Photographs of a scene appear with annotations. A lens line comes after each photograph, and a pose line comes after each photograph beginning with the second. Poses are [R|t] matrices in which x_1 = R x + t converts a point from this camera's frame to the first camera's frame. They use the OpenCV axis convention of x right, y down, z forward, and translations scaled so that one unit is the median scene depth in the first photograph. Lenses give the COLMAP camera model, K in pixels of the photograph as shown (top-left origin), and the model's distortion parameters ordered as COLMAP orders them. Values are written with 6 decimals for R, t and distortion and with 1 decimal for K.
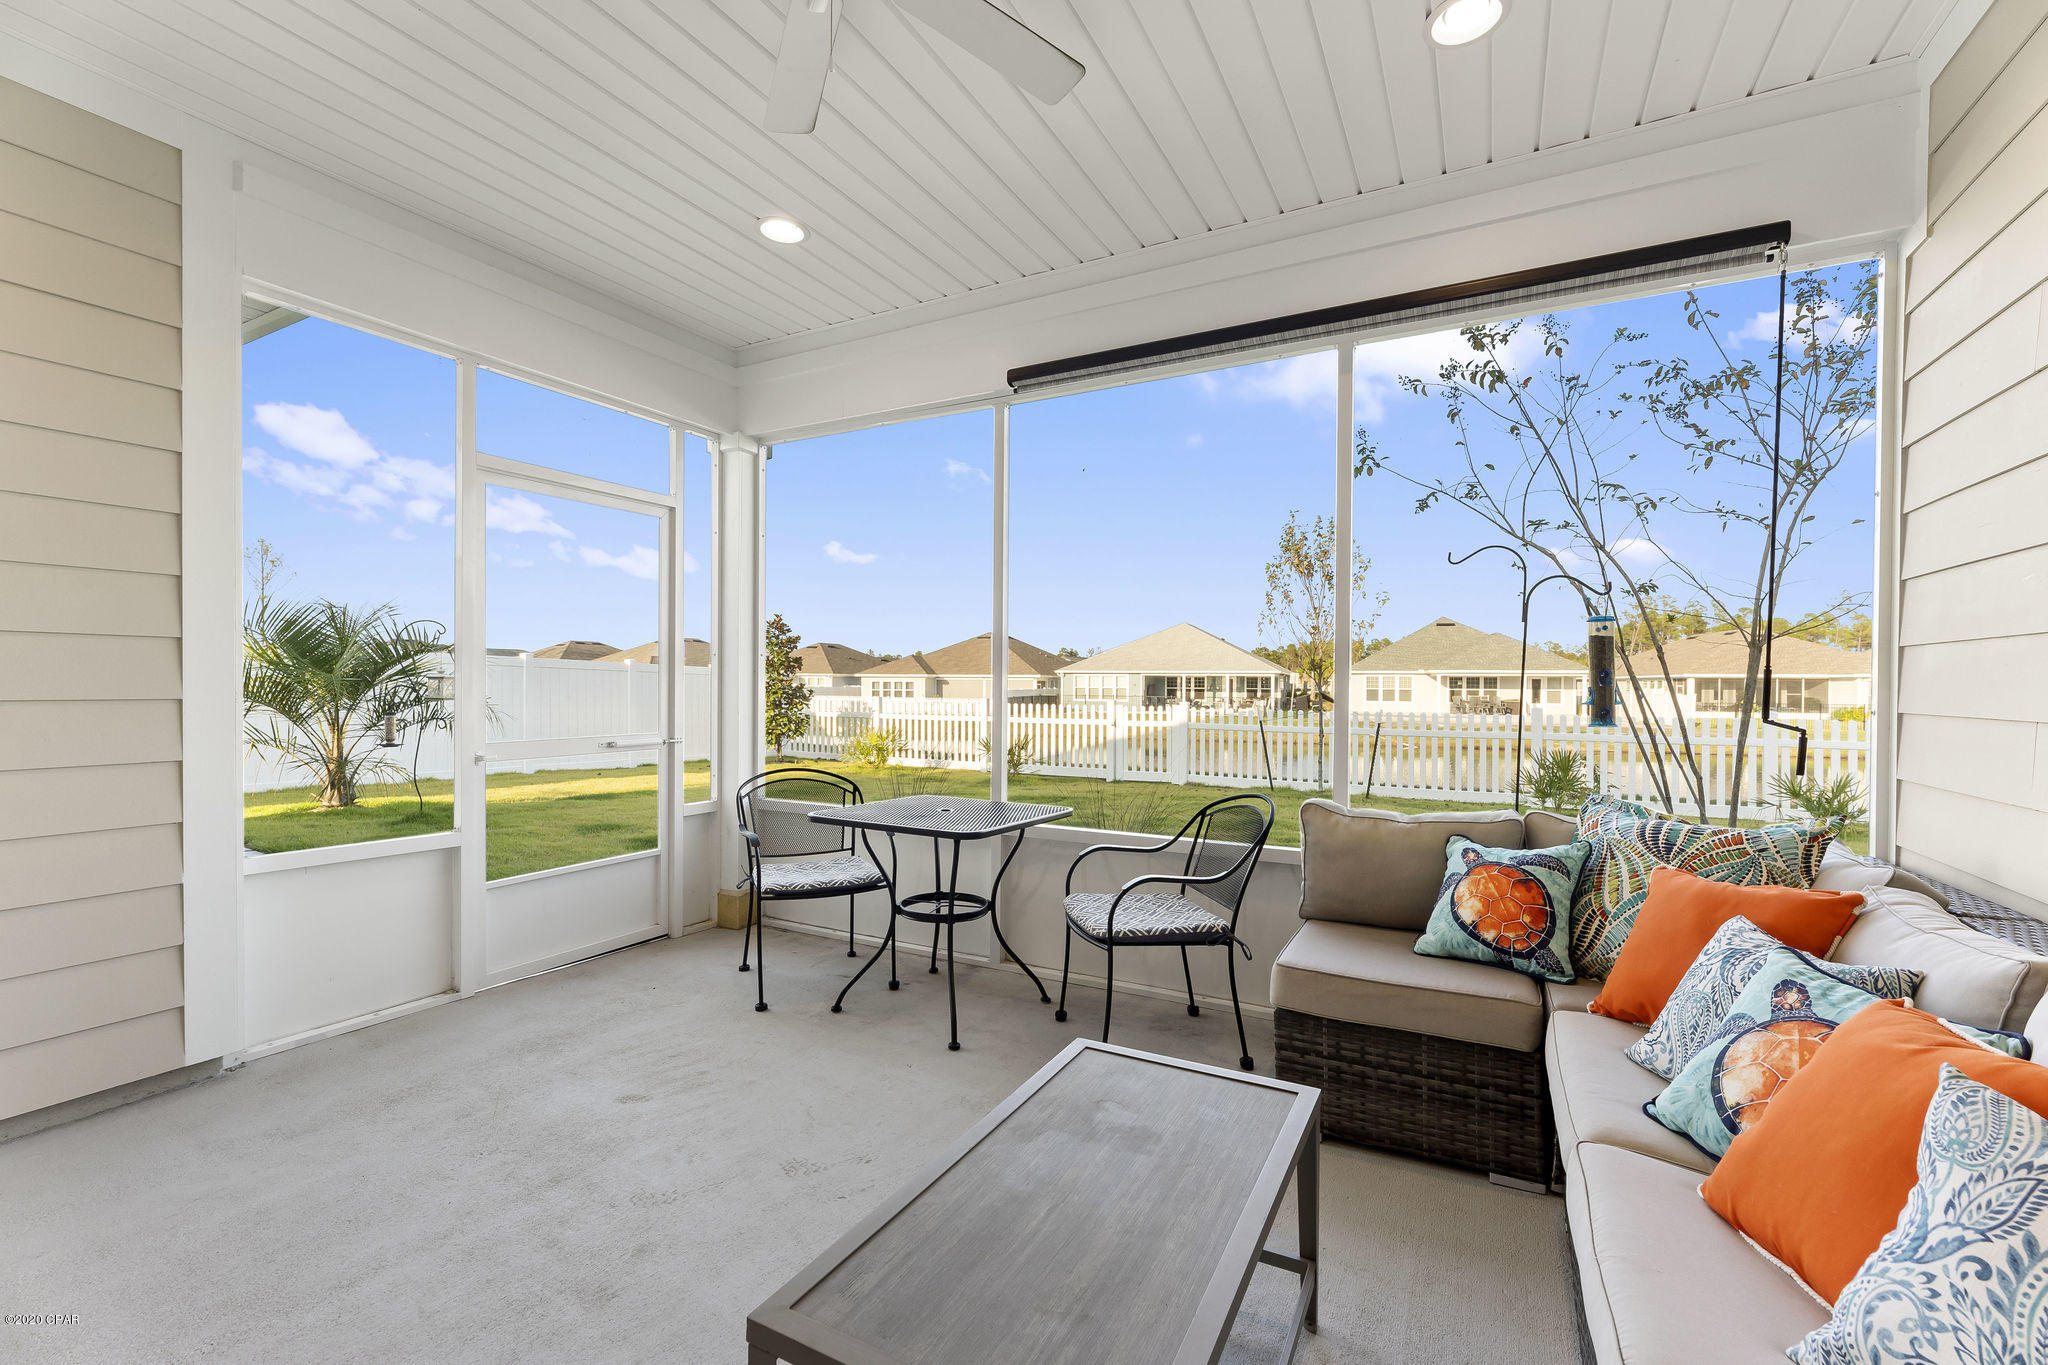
lens RADIAL K [[862.9, 0, 1033.3], [0, 862.9, 688.7], [0, 0, 1]] dist [-0.000703, 0.000057]
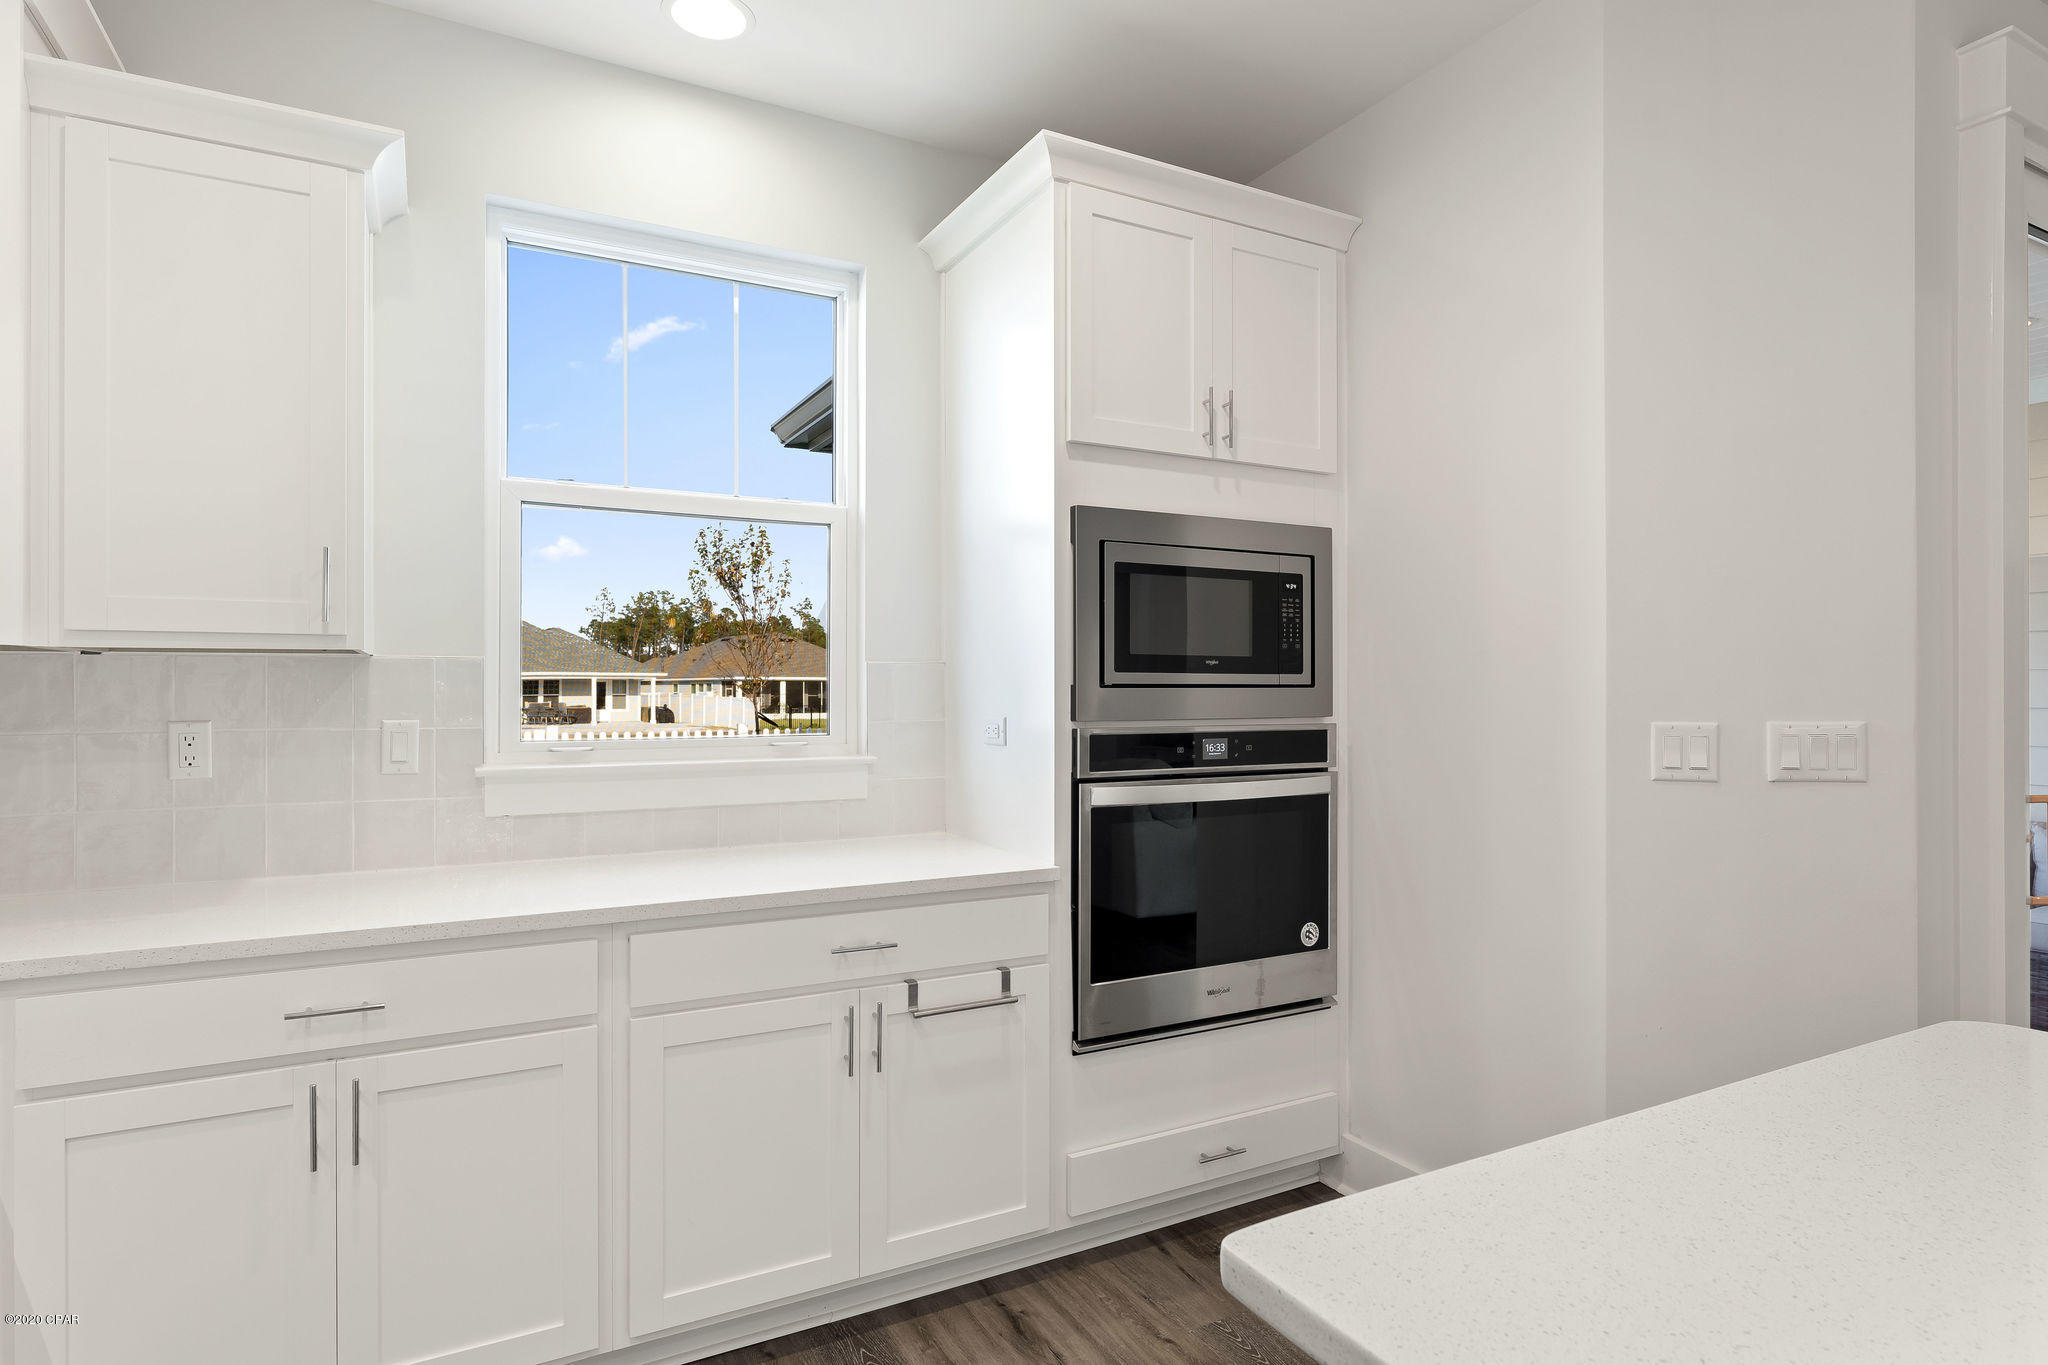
lens RADIAL K [[1090.5, 0, 1024.7], [0, 1090.5, 688.1], [0, 0, 1]] dist [-0.001549, 0.000770]
pose [[0.555448, -0.006078, 0.831529, -0.109204], [0.007924, 0.999967, 0.002016, -0.004695], [-0.831513, 0.005469, 0.555478, 0.021580]]
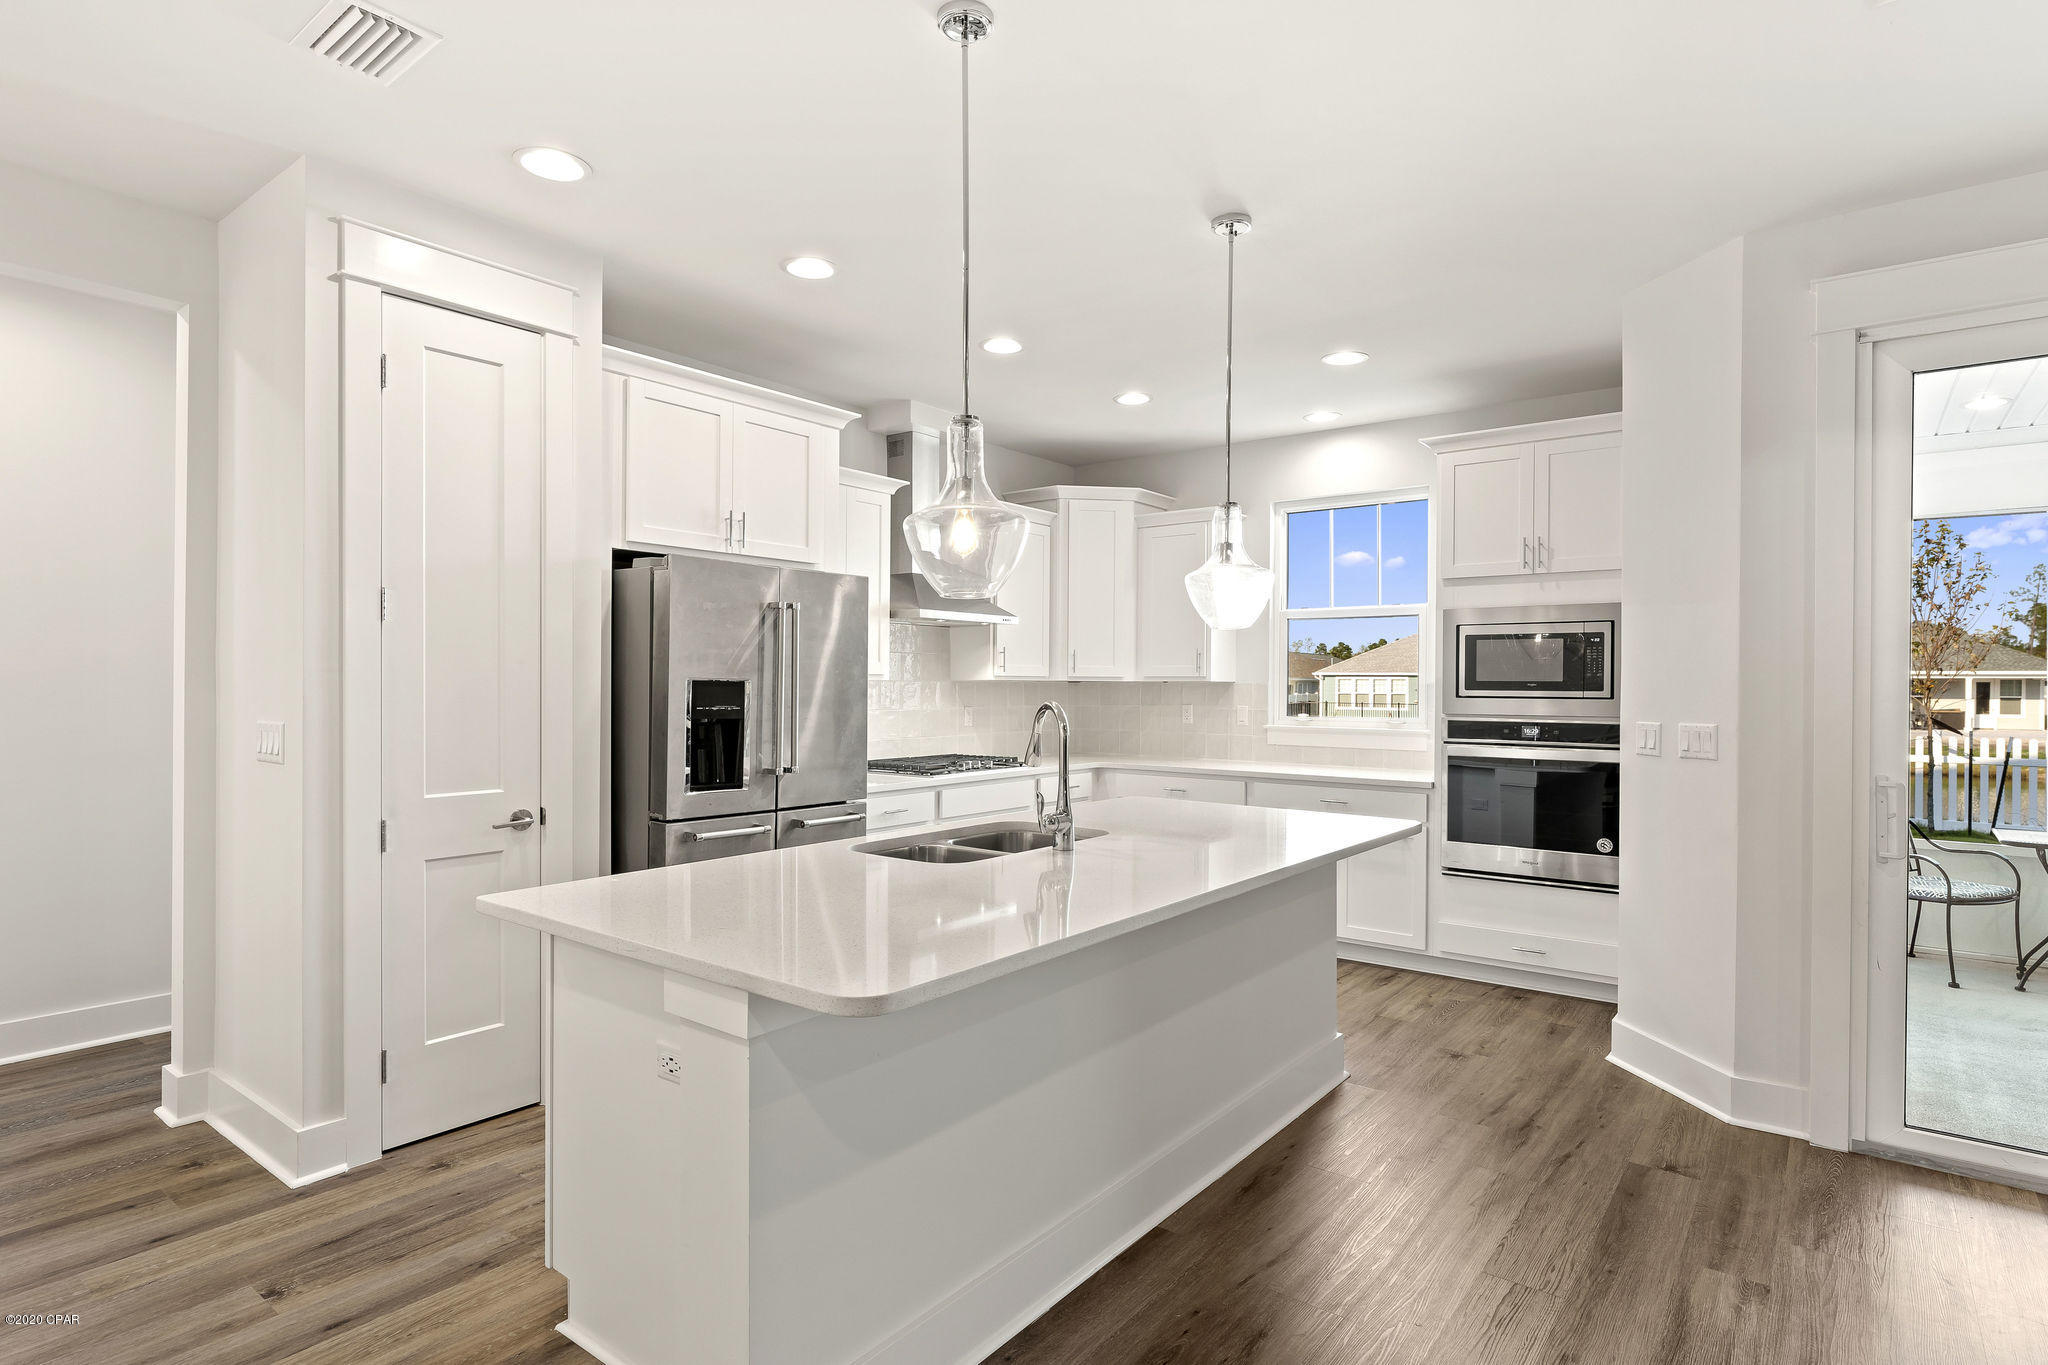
lens RADIAL K [[1054.2, 0, 1024.7], [0, 1054.2, 699.7], [0, 0, 1]] dist [0.000458, -0.001271]
pose [[0.985403, 0.001483, -0.170232, -0.090083], [0.000080, 0.999958, 0.009174, -0.005258], [0.170238, -0.009053, 0.985361, -0.052199]]
